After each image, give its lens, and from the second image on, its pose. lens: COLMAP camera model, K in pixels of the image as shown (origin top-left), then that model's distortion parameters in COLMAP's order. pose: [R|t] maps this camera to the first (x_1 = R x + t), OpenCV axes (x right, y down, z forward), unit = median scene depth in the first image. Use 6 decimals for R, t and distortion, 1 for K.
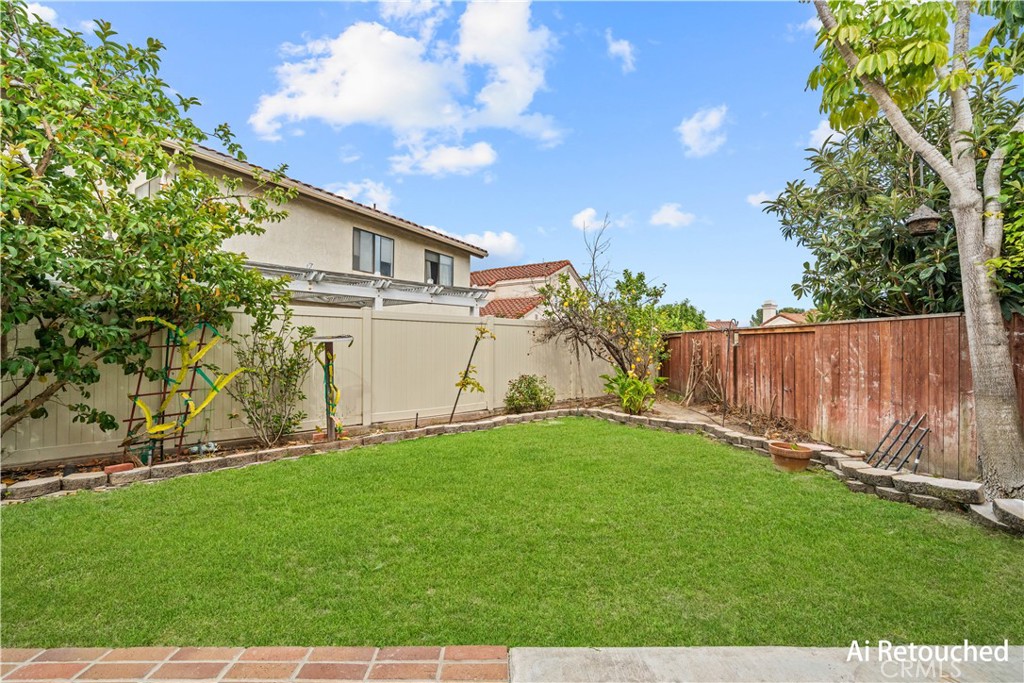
lens RADIAL K [[400.7, 0, 512.0], [0, 400.7, 341.5], [0, 0, 1]] dist [0.002609, 0.000022]
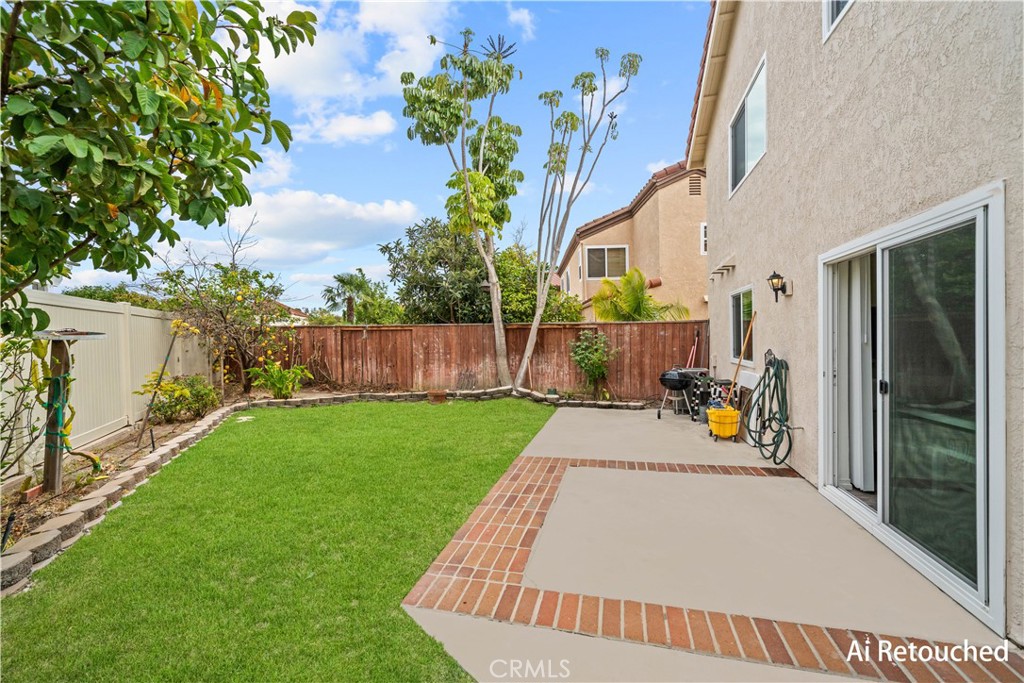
lens RADIAL K [[429.3, 0, 509.0], [0, 429.3, 347.2], [0, 0, 1]] dist [0.000973, -0.000019]
pose [[0.244127, -0.025243, 0.969415, -0.904209], [-0.002243, 0.999644, 0.026595, 0.001218], [-0.969741, -0.008667, 0.243984, 0.136393]]
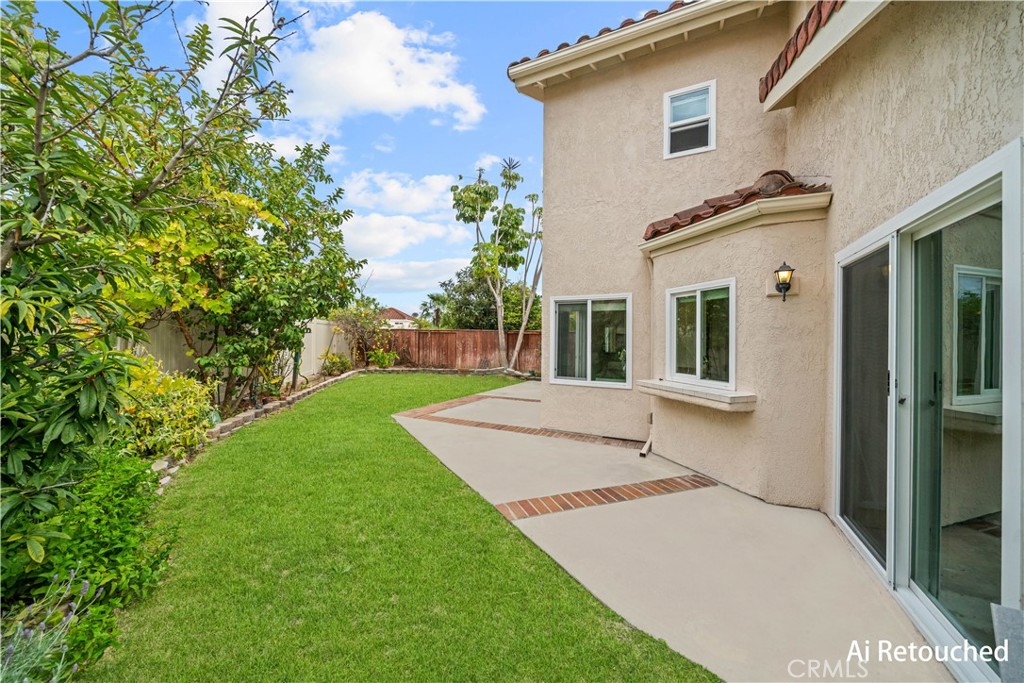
lens RADIAL K [[400.7, 0, 512.0], [0, 400.7, 341.5], [0, 0, 1]] dist [0.002609, 0.000022]
pose [[0.464592, 0.001457, 0.885524, -1.558417], [-0.028104, 0.999519, 0.013101, -0.009787], [-0.885079, -0.030974, 0.464410, -0.674712]]
